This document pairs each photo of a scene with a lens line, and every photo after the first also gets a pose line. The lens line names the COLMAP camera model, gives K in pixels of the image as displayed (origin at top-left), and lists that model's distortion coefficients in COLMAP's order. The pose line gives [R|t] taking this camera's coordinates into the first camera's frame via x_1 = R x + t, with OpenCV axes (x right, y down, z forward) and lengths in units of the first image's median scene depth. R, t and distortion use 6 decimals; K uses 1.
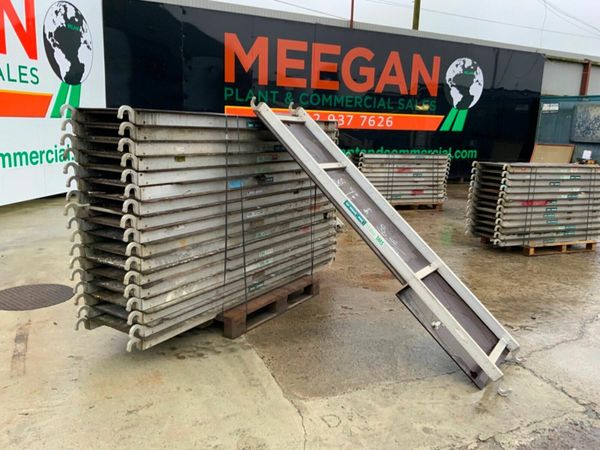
lens RADIAL K [[497.8, 0, 300.0], [0, 497.8, 221.7], [0, 0, 1]] dist [0.053242, -0.098705]
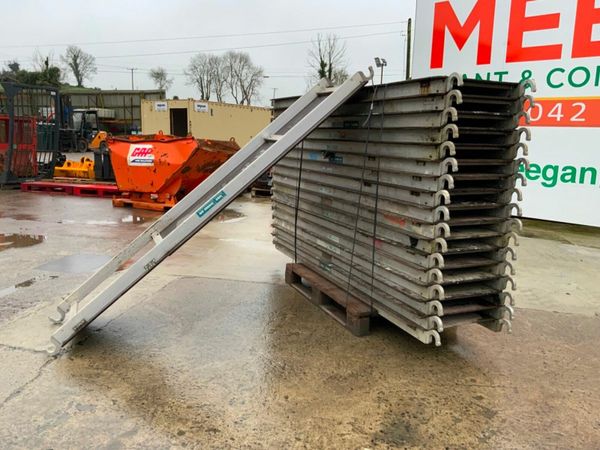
lens RADIAL K [[497.8, 0, 299.1], [0, 497.8, 227.0], [0, 0, 1]] dist [0.053242, -0.098705]
pose [[-0.570520, 0.097383, -0.815490, 0.452707], [-0.206129, 0.944183, 0.256960, -0.114615], [0.794995, 0.314697, -0.518602, 0.890244]]
